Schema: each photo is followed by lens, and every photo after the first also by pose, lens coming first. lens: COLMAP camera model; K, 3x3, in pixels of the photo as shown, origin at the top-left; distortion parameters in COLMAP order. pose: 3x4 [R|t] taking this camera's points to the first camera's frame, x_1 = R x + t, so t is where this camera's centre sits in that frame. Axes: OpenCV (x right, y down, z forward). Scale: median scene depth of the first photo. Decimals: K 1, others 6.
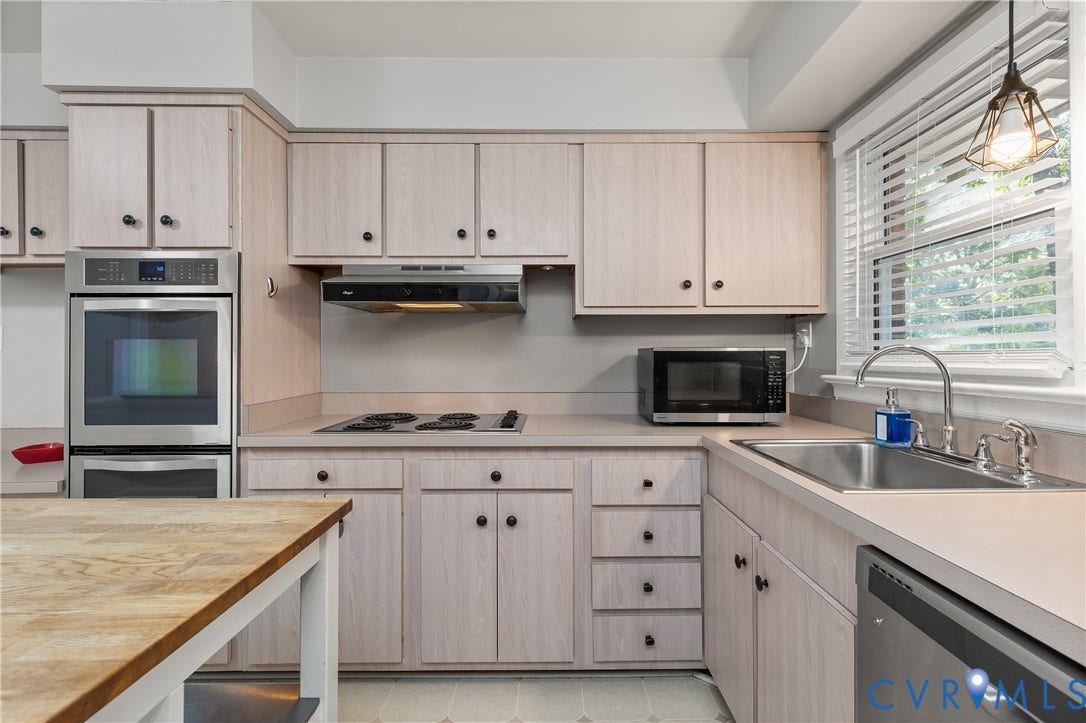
lens RADIAL K [[503.2, 0, 540.4], [0, 503.2, 362.2], [0, 0, 1]] dist [-0.000302, -0.000212]
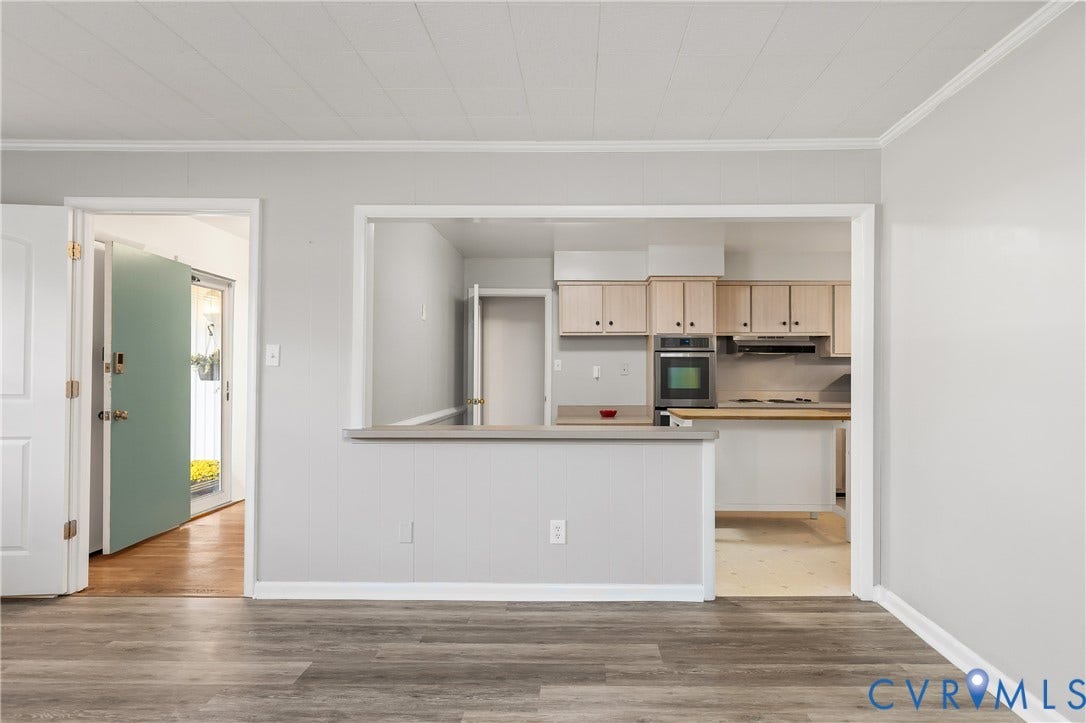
lens RADIAL K [[609.5, 0, 506.6], [0, 609.5, 365.2], [0, 0, 1]] dist [-0.002644, -0.000479]
pose [[0.999144, 0.000459, -0.041357, -1.577108], [-0.001320, 0.999783, -0.020797, 0.010597], [0.041339, 0.020834, 0.998928, -2.282420]]
